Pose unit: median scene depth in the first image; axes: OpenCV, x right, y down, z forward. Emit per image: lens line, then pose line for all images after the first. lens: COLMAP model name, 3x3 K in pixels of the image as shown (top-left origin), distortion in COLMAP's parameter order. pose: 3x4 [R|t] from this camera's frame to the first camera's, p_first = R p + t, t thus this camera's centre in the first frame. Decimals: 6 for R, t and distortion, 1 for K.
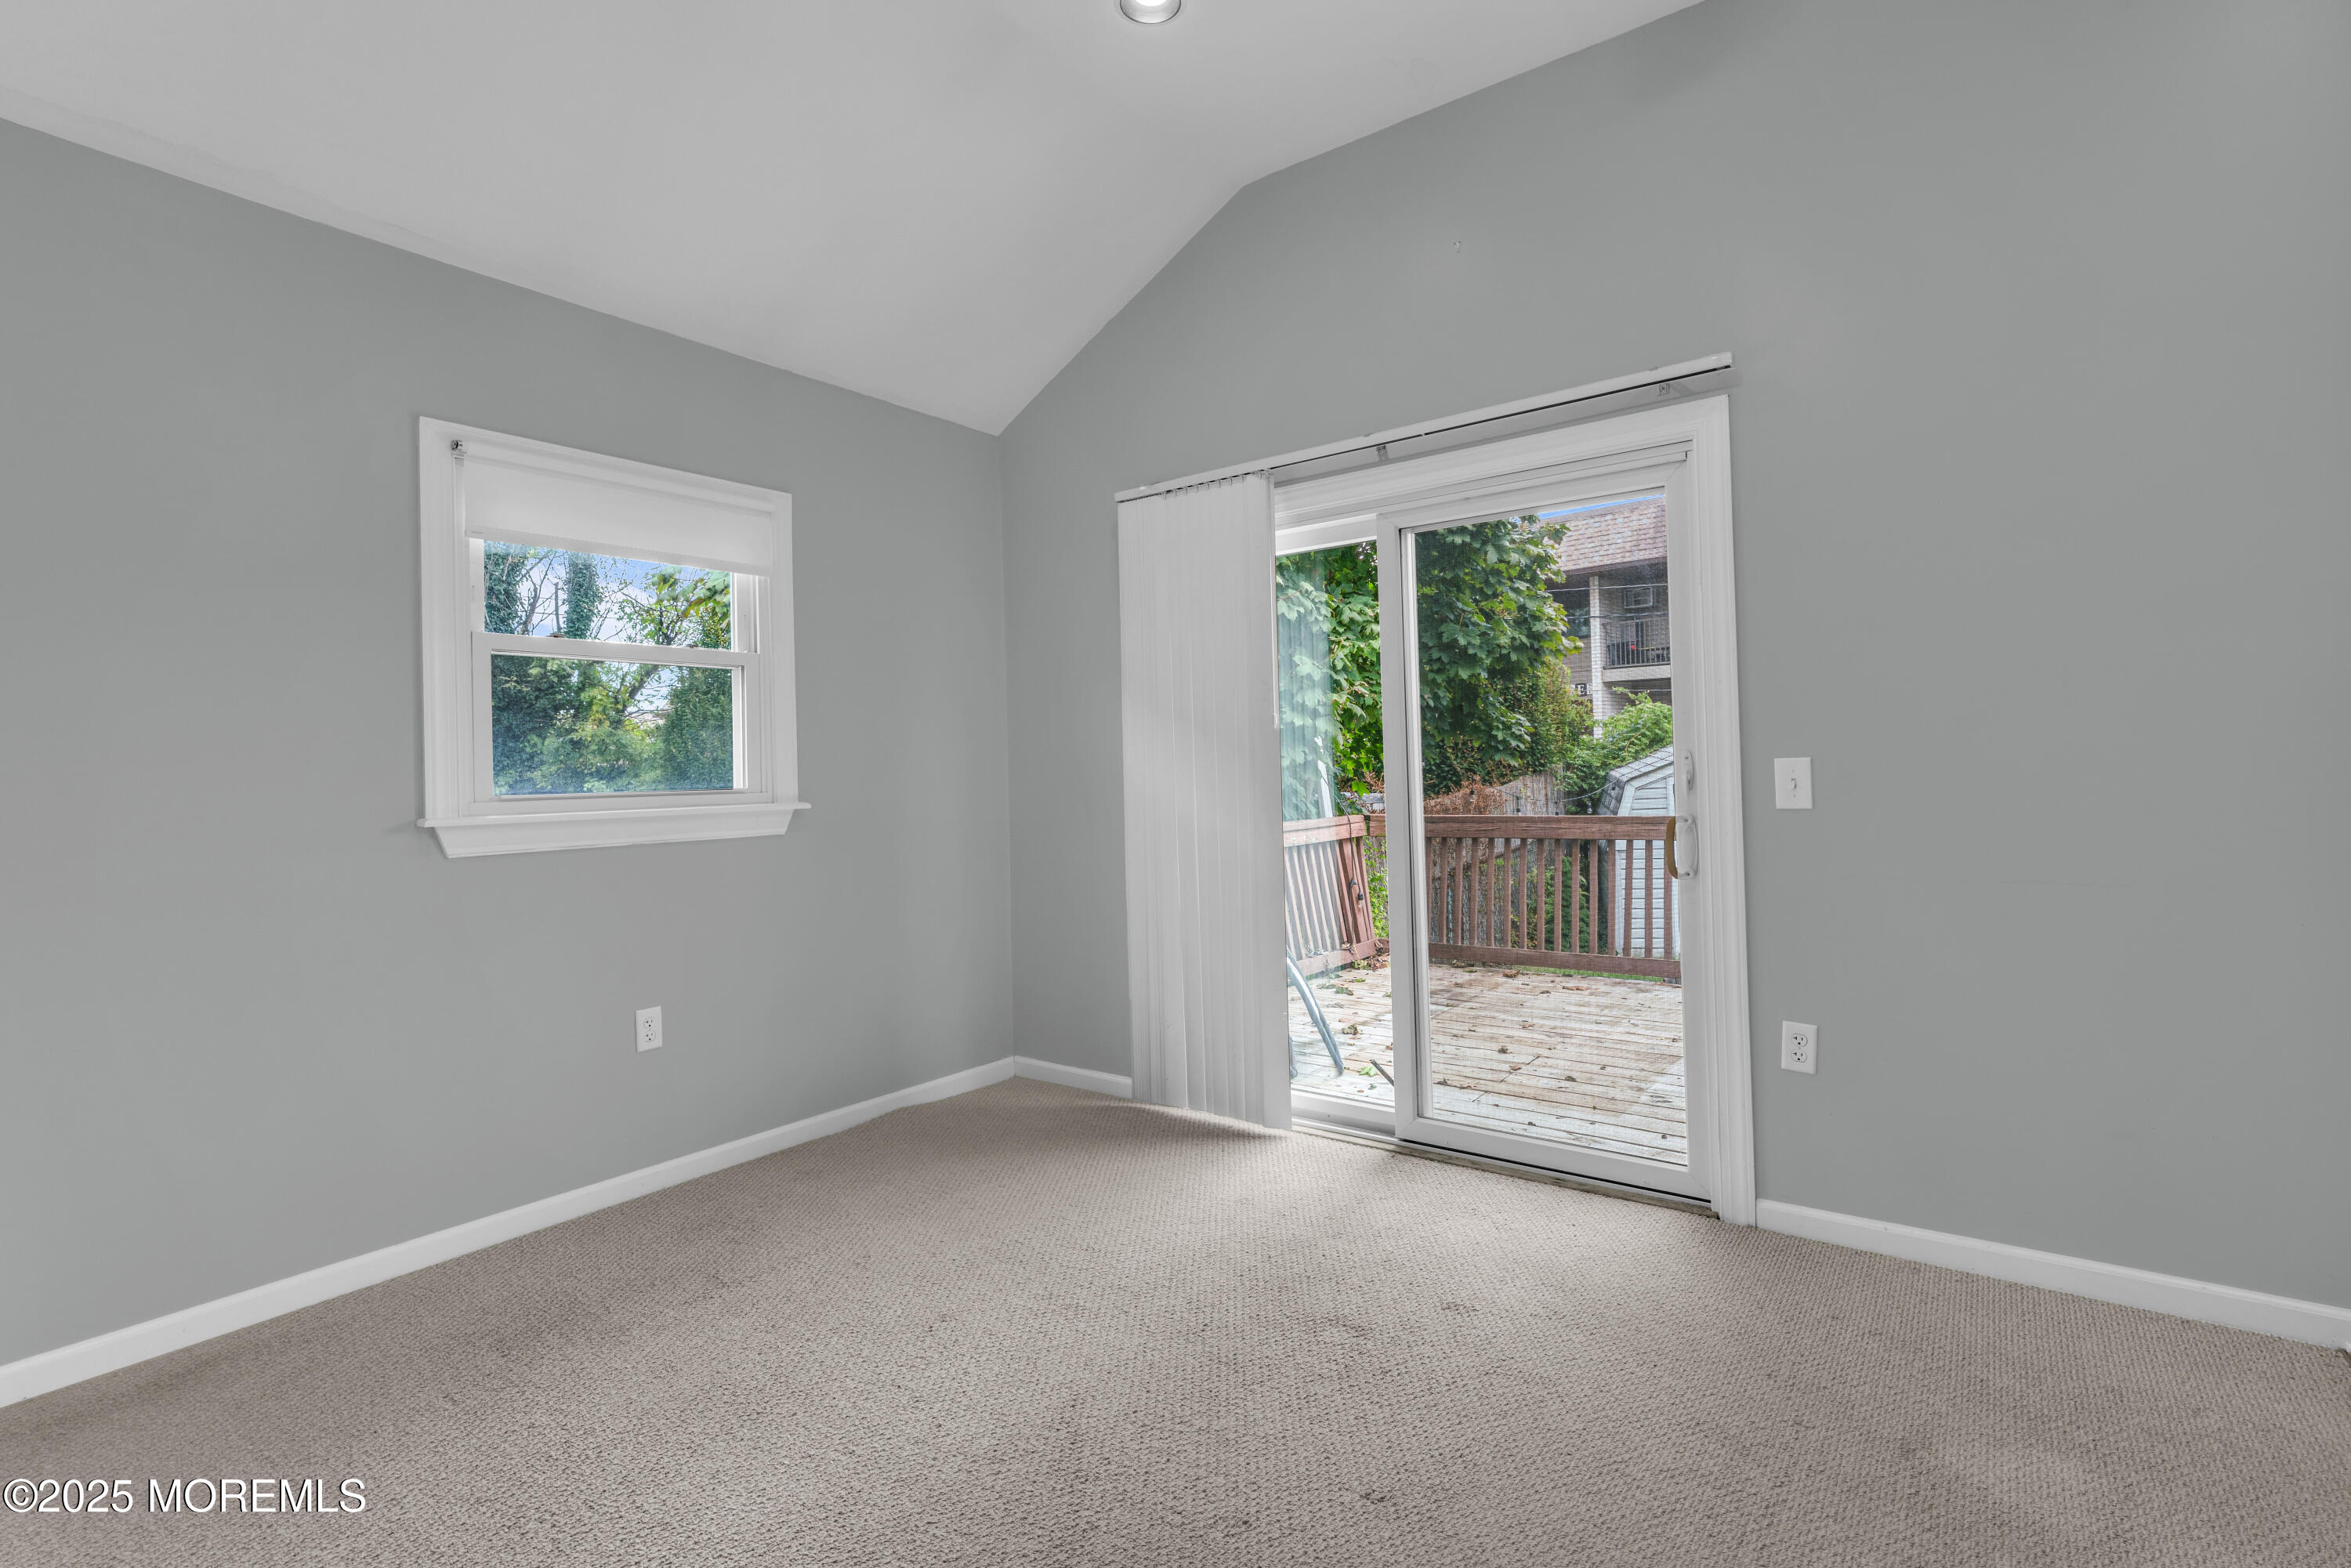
lens RADIAL K [[1063.4, 0, 1183.8], [0, 1063.4, 771.1], [0, 0, 1]] dist [-0.000341, -0.000853]
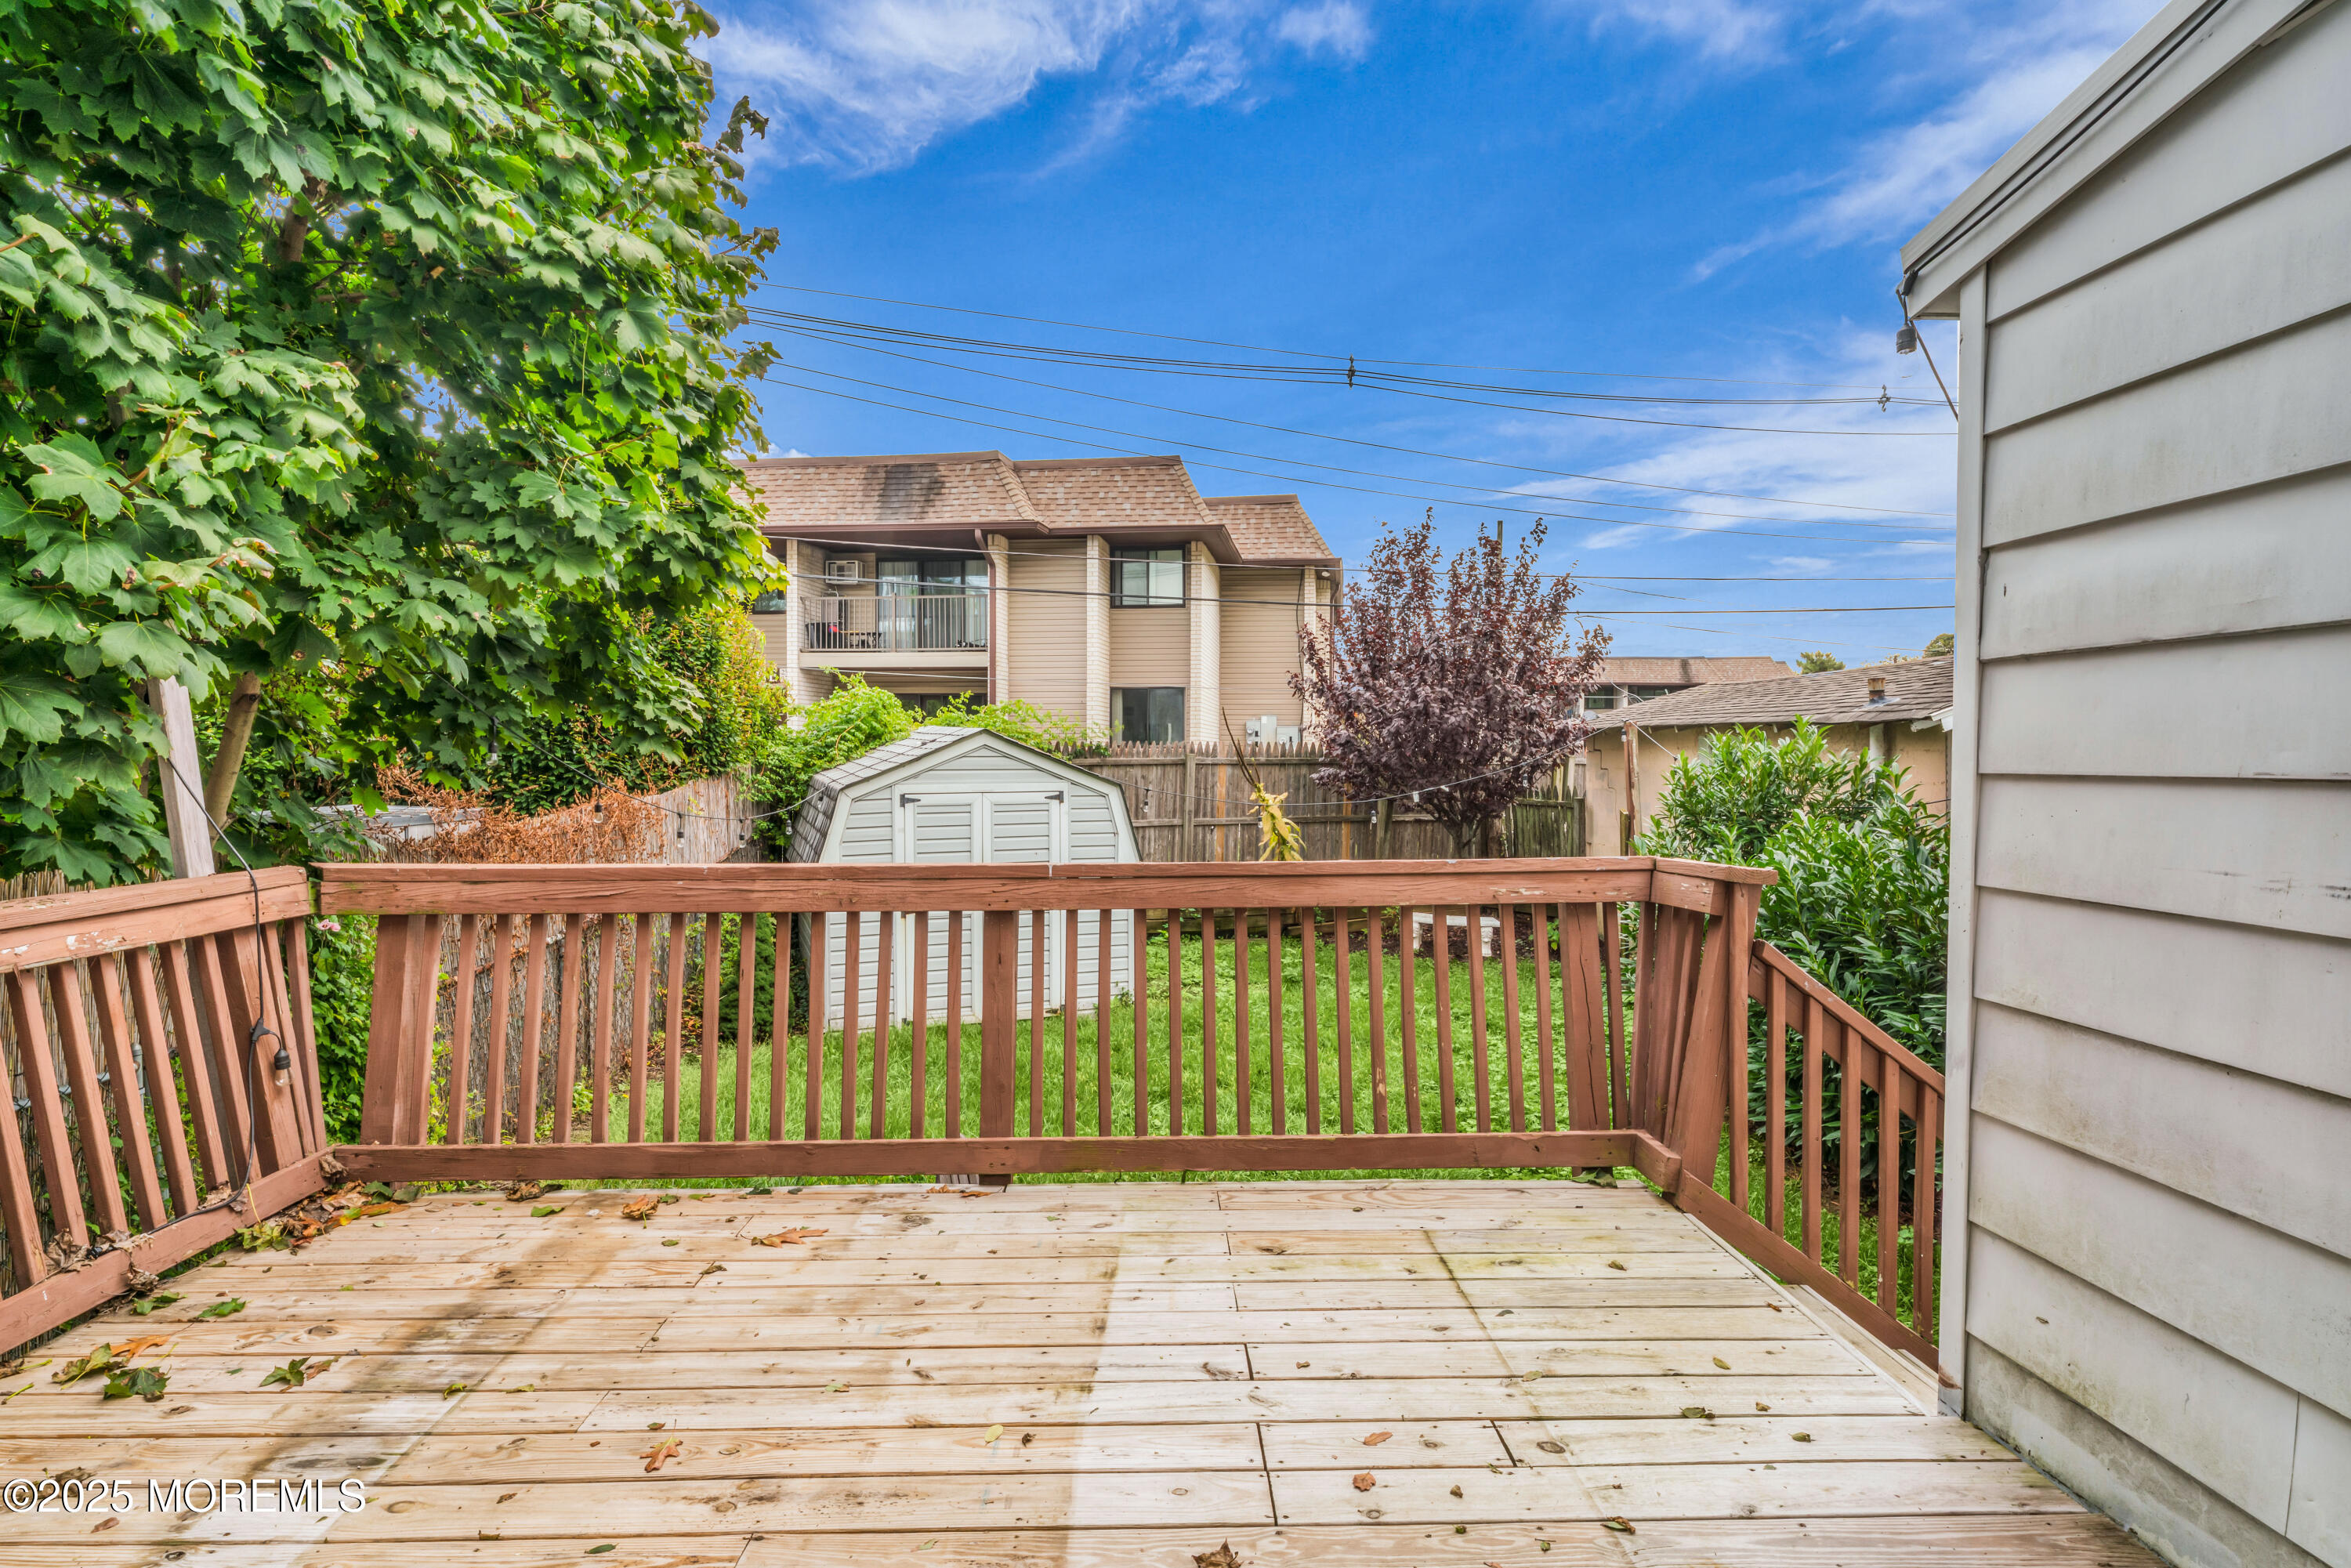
lens RADIAL K [[1195.8, 0, 1177.3], [0, 1195.8, 764.0], [0, 0, 1]] dist [0.003176, 0.000473]
pose [[0.772497, 0.023868, 0.634570, 0.124153], [-0.019347, 0.999714, -0.014049, -0.001289], [-0.634724, -0.001424, 0.772738, 0.365541]]
